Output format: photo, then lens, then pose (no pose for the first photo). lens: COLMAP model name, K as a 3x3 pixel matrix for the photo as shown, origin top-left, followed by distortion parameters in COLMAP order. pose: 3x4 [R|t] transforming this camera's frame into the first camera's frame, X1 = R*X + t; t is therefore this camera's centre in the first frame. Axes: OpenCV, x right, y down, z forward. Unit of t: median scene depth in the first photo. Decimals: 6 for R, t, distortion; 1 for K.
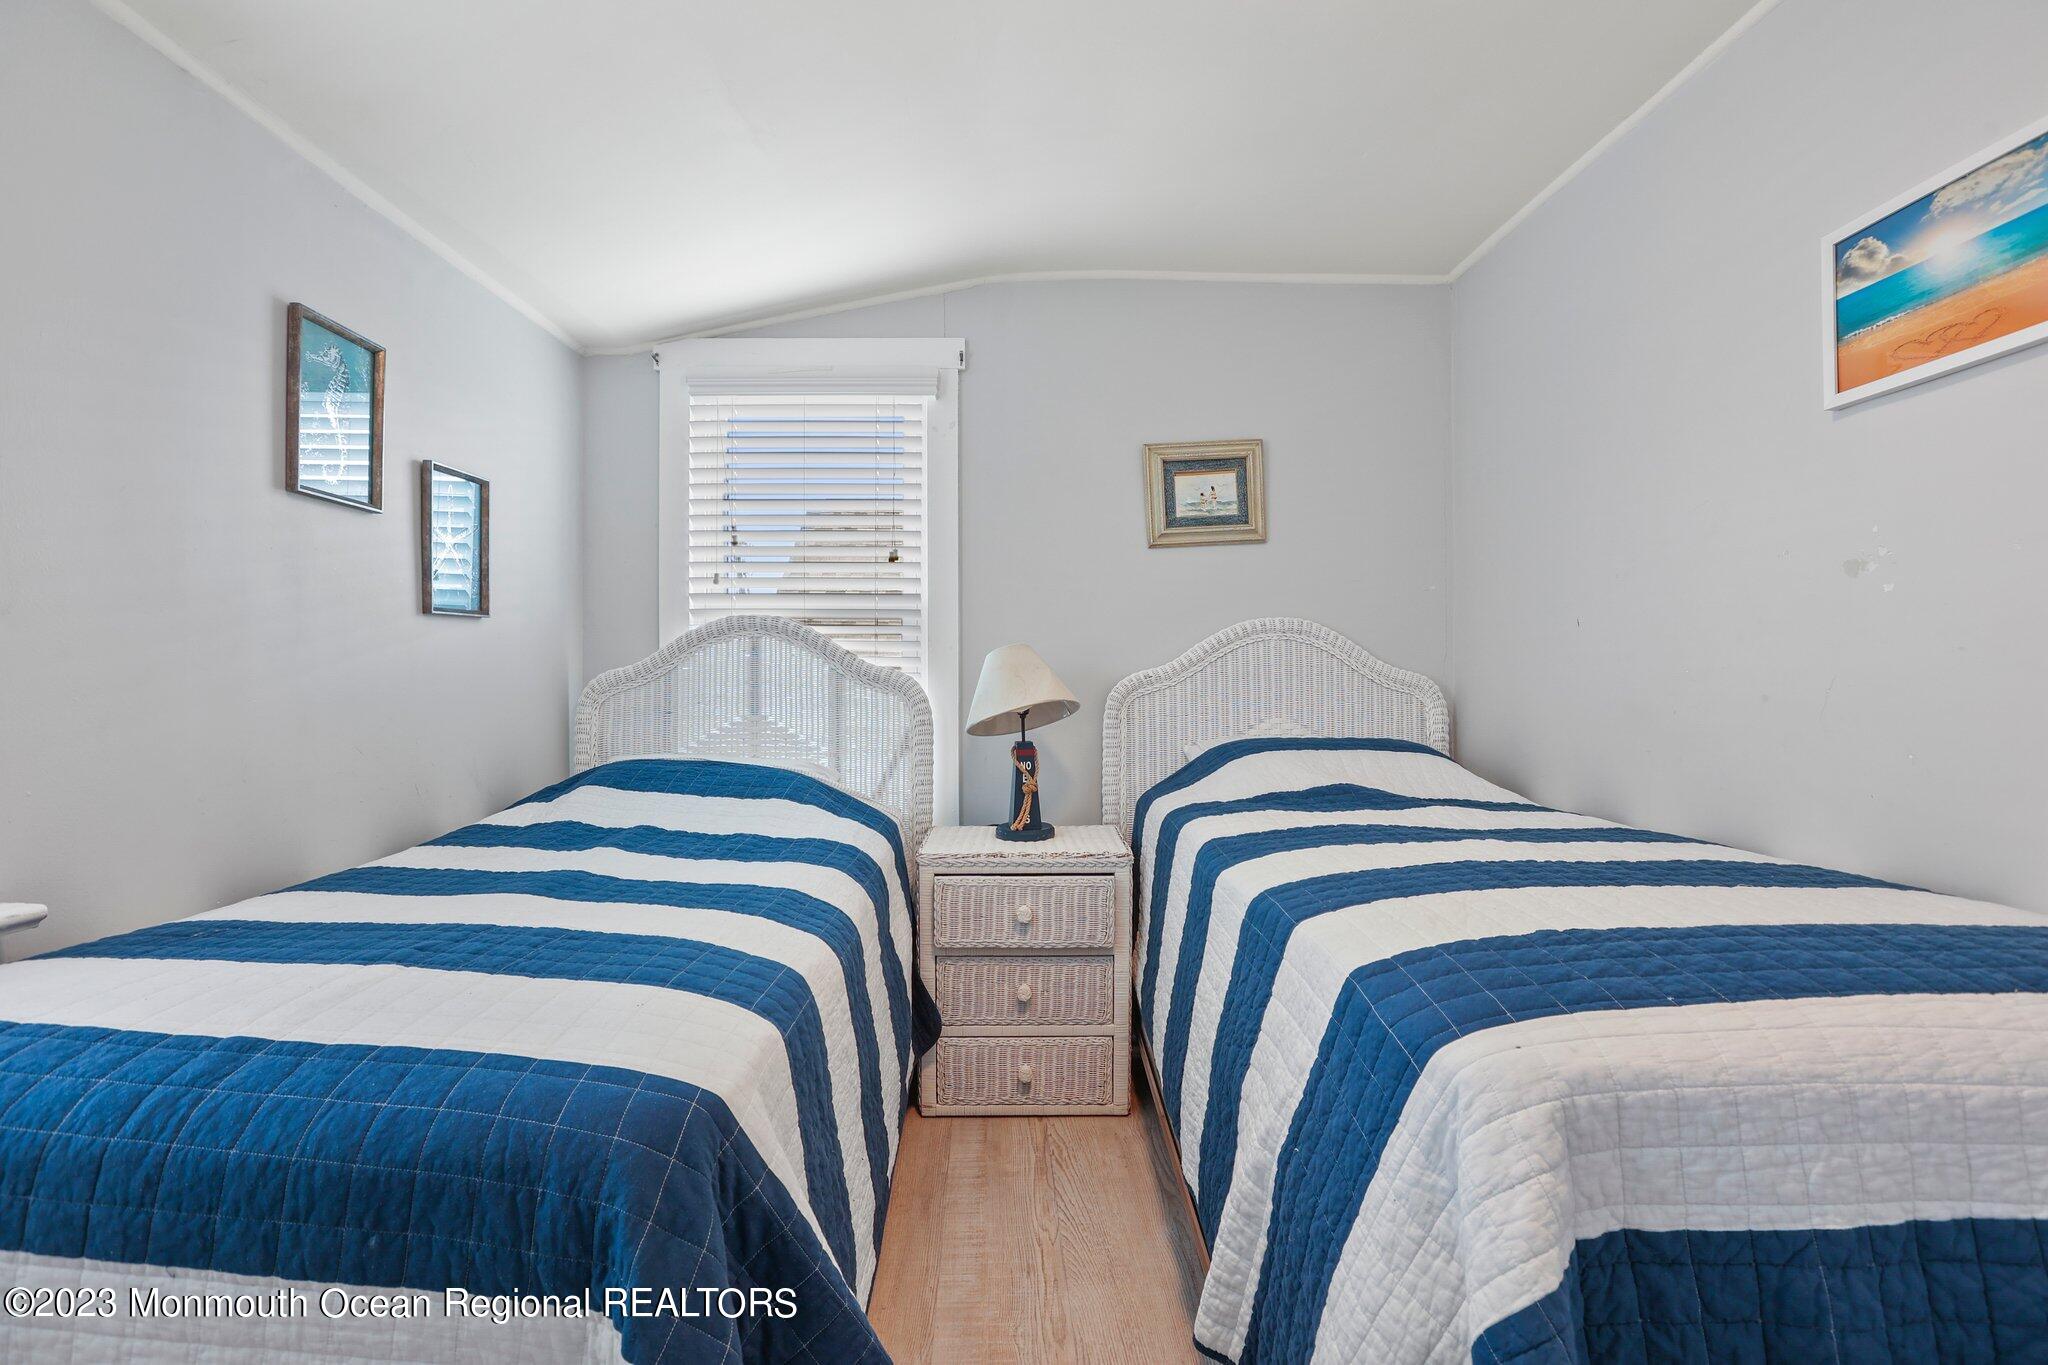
lens RADIAL K [[944.6, 0, 1021.3], [0, 944.6, 684.1], [0, 0, 1]] dist [-0.034843, 0.010682]
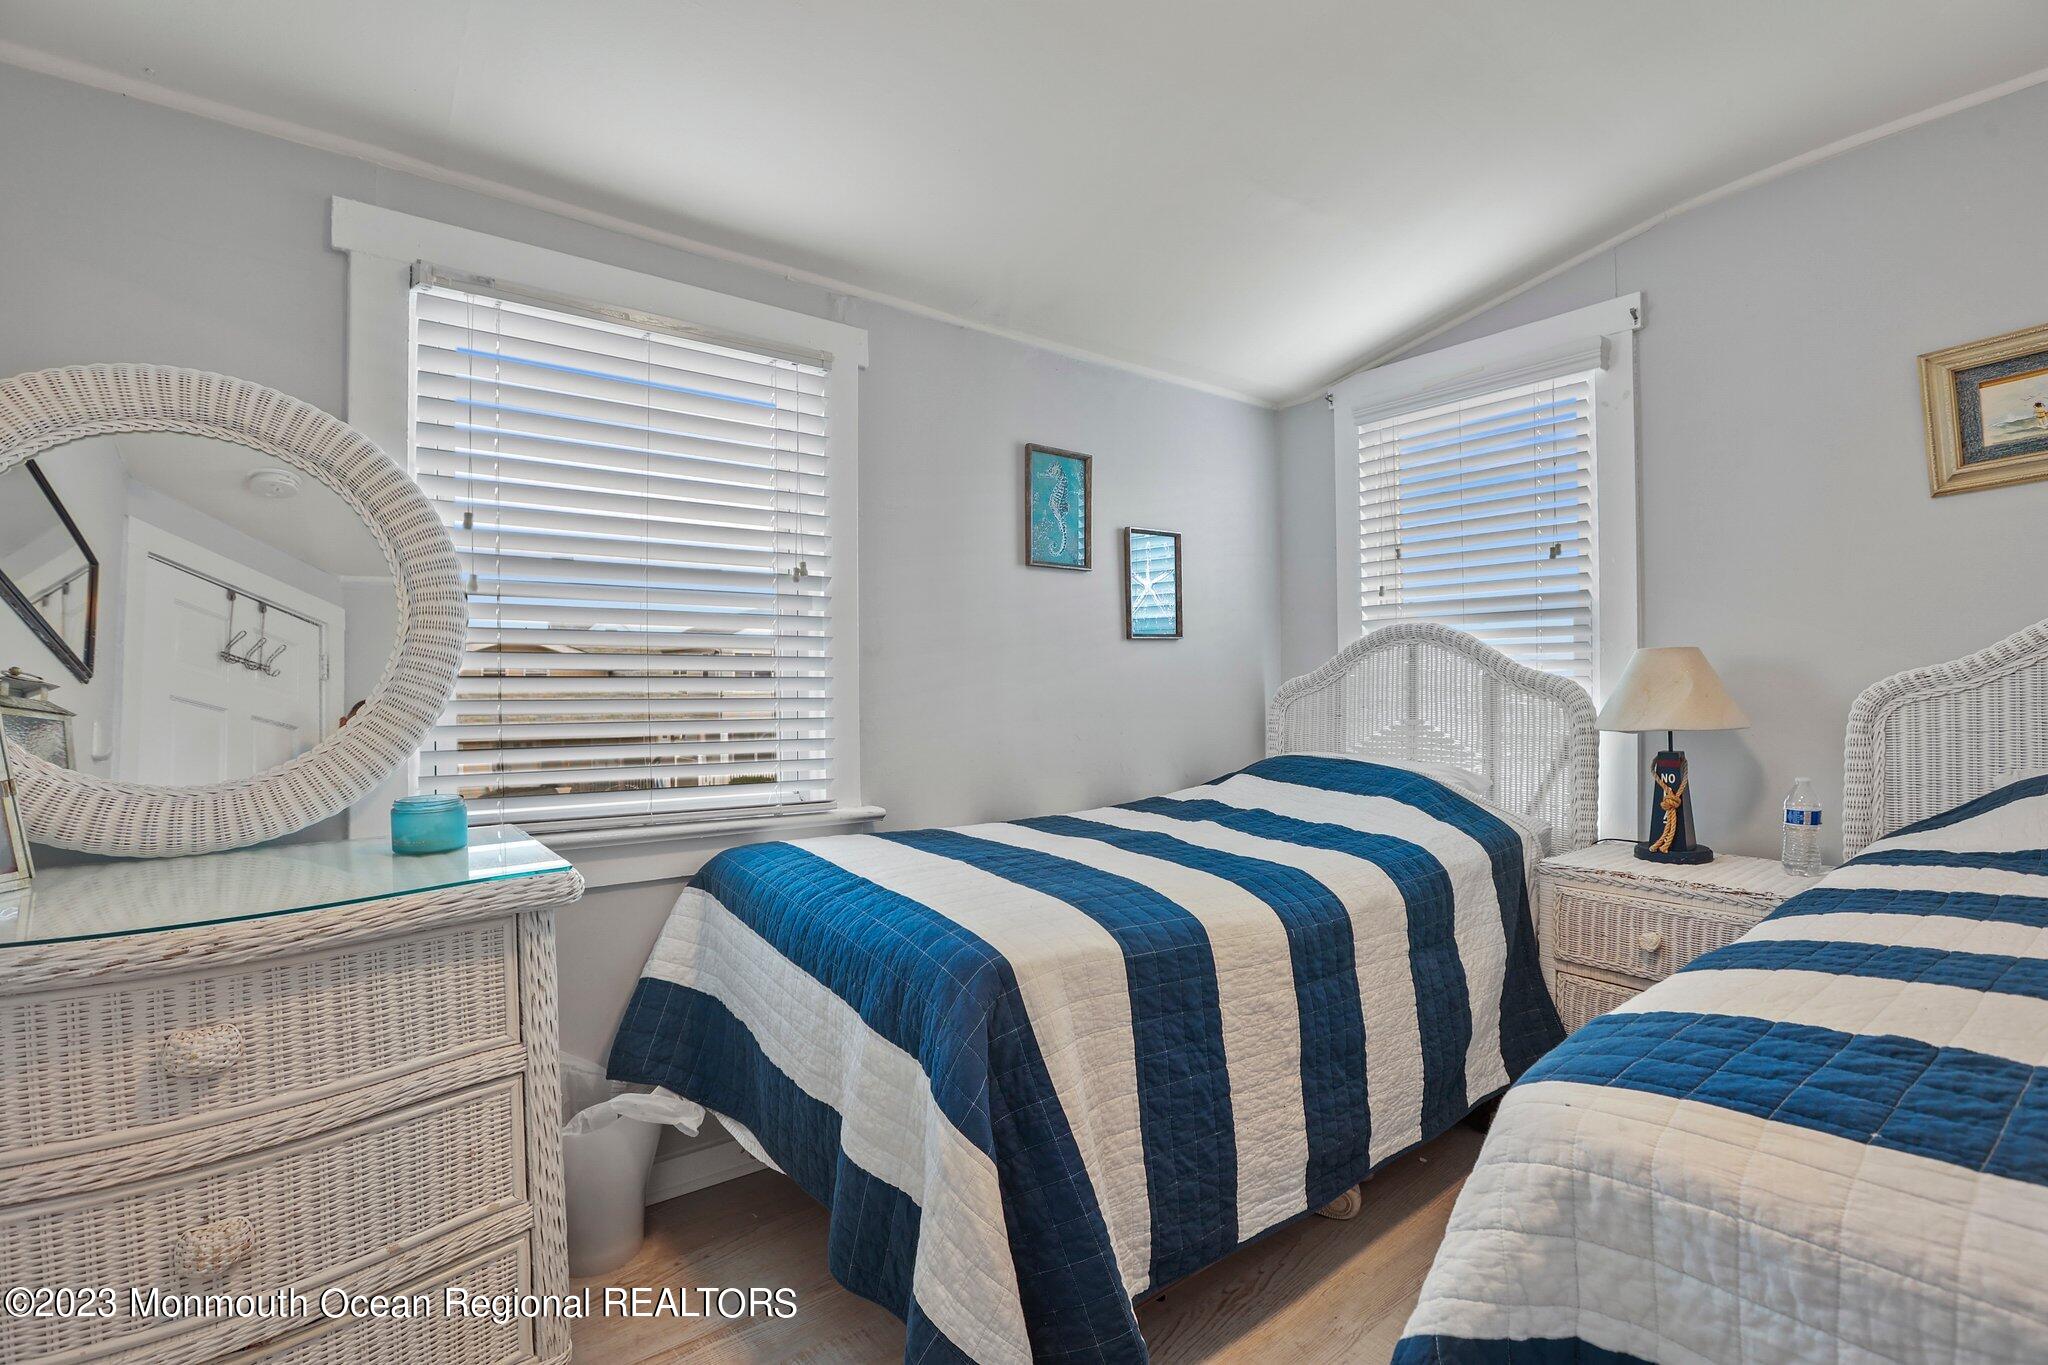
lens RADIAL K [[944.6, 0, 1012.0], [0, 944.6, 676.5], [0, 0, 1]] dist [-0.034843, 0.010682]
pose [[0.605236, -0.014638, -0.795912, 0.276251], [0.002669, 0.999863, -0.016360, 0.001358], [0.796042, 0.007778, 0.605192, 0.020021]]
